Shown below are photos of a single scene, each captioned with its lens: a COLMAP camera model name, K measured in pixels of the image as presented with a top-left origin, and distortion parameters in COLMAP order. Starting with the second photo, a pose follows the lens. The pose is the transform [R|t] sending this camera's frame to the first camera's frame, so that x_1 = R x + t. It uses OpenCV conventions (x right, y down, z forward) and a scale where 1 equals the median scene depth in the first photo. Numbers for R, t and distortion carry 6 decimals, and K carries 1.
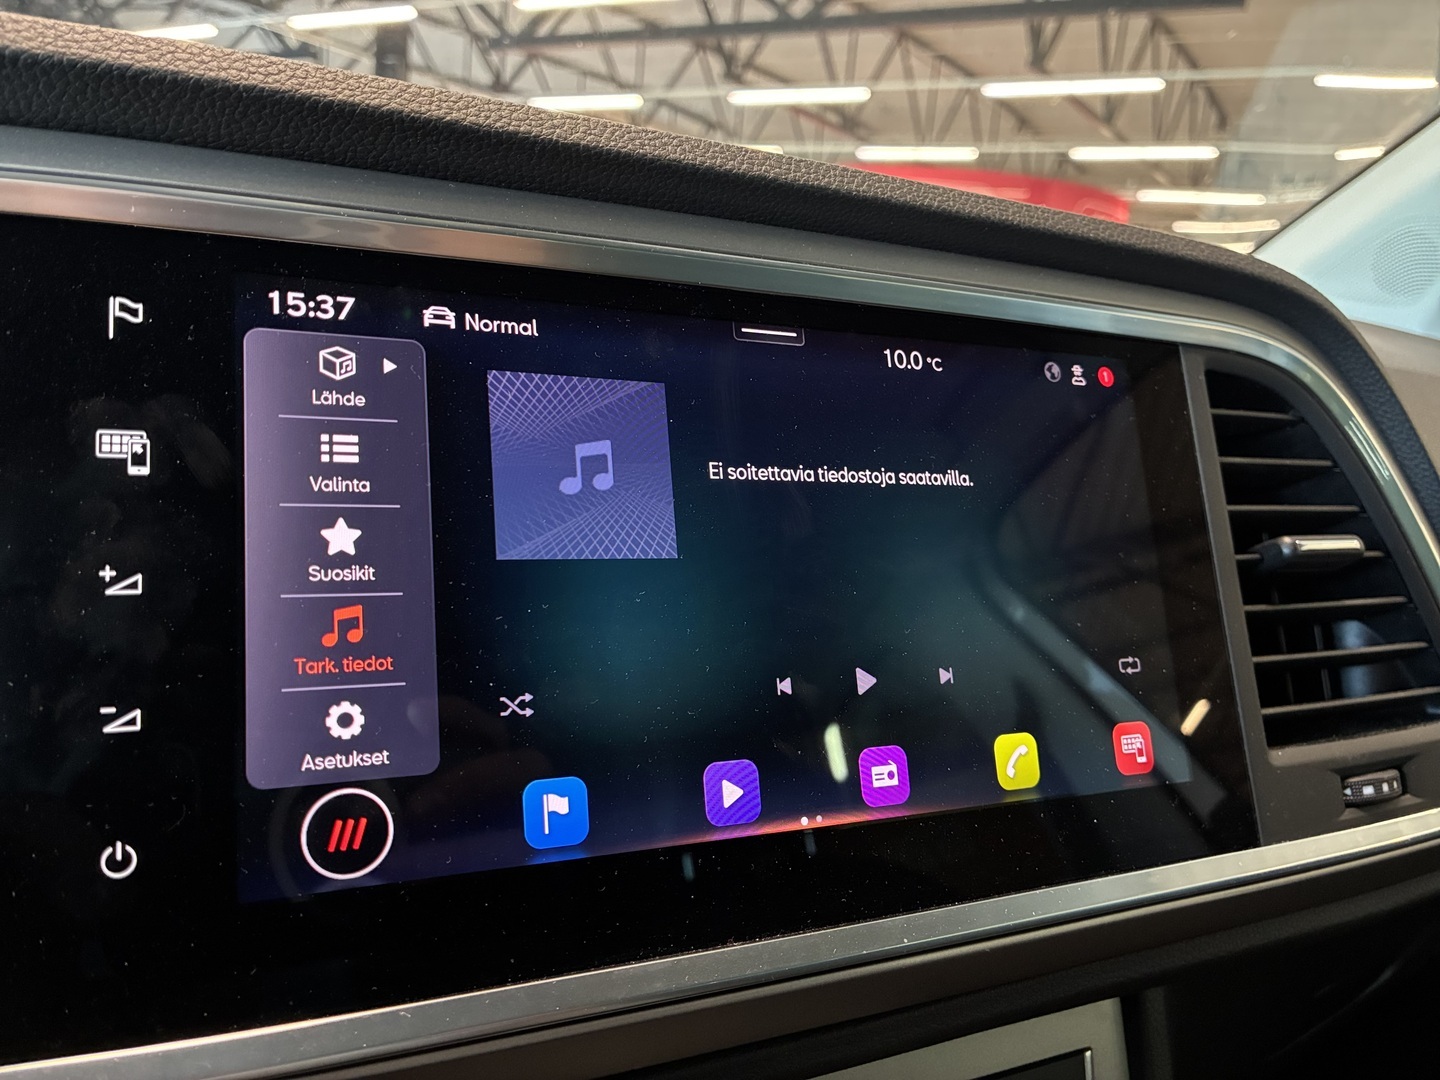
lens RADIAL K [[1085.3, 0, 706.0], [0, 1085.3, 539.7], [0, 0, 1]] dist [0.036224, -0.017914]
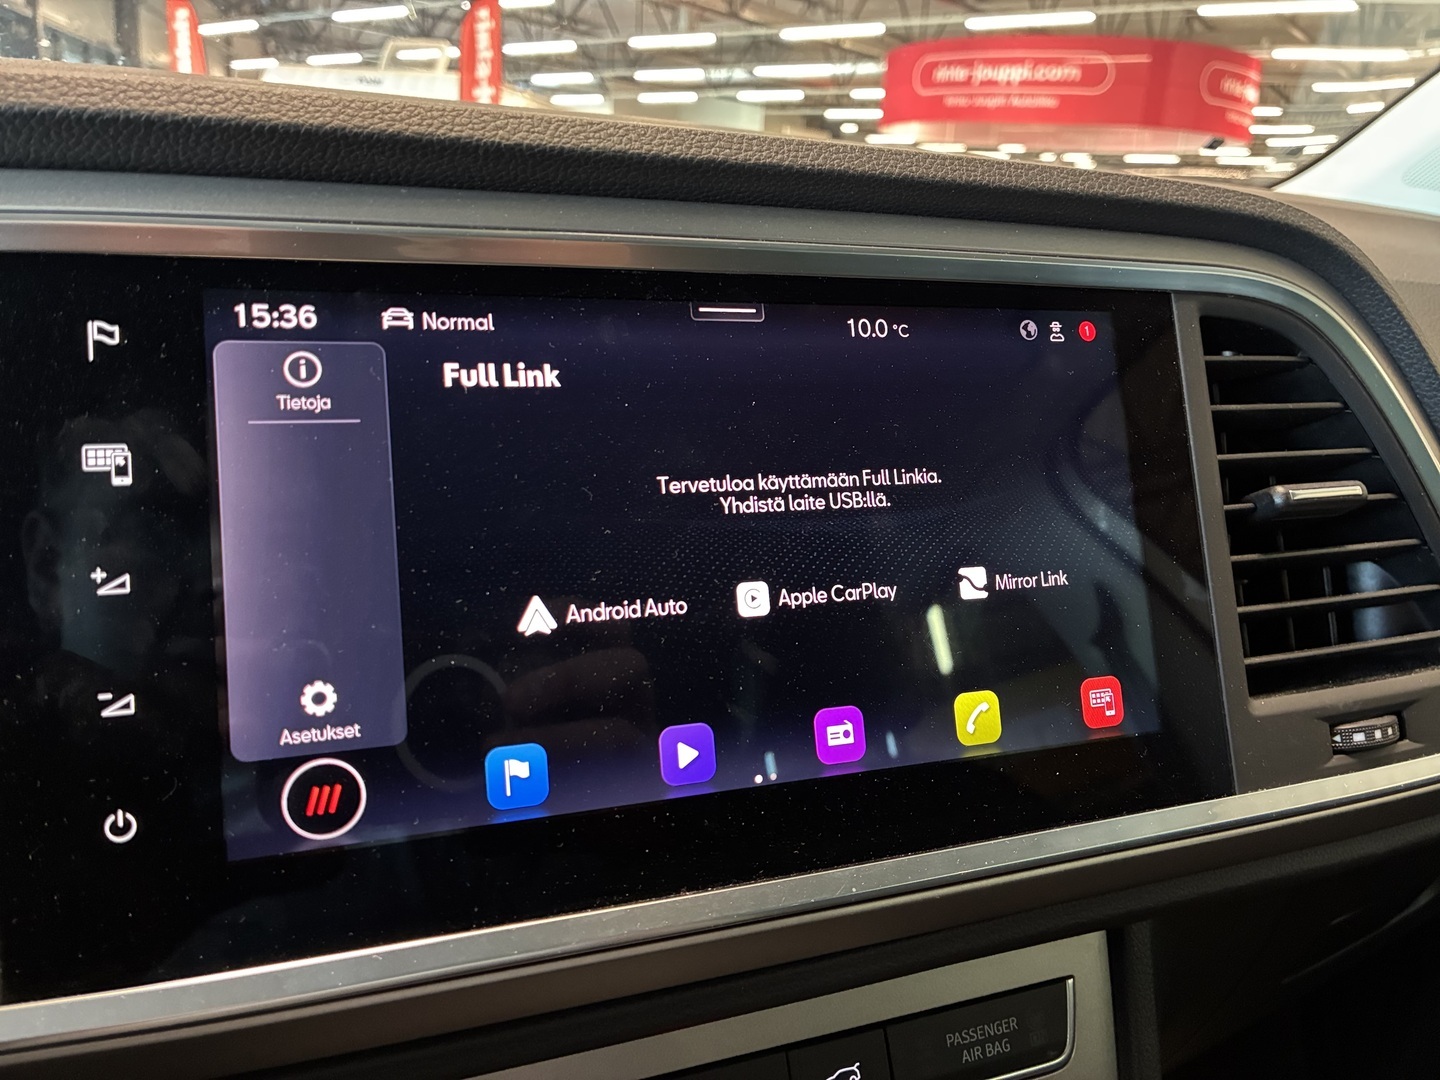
lens RADIAL K [[1085.3, 0, 719.6], [0, 1085.3, 527.8], [0, 0, 1]] dist [0.036224, -0.017914]
pose [[0.995245, -0.013574, -0.096450, 0.164053], [0.022103, 0.995883, 0.087916, -0.085366], [0.094859, -0.089630, 0.991448, -0.042396]]
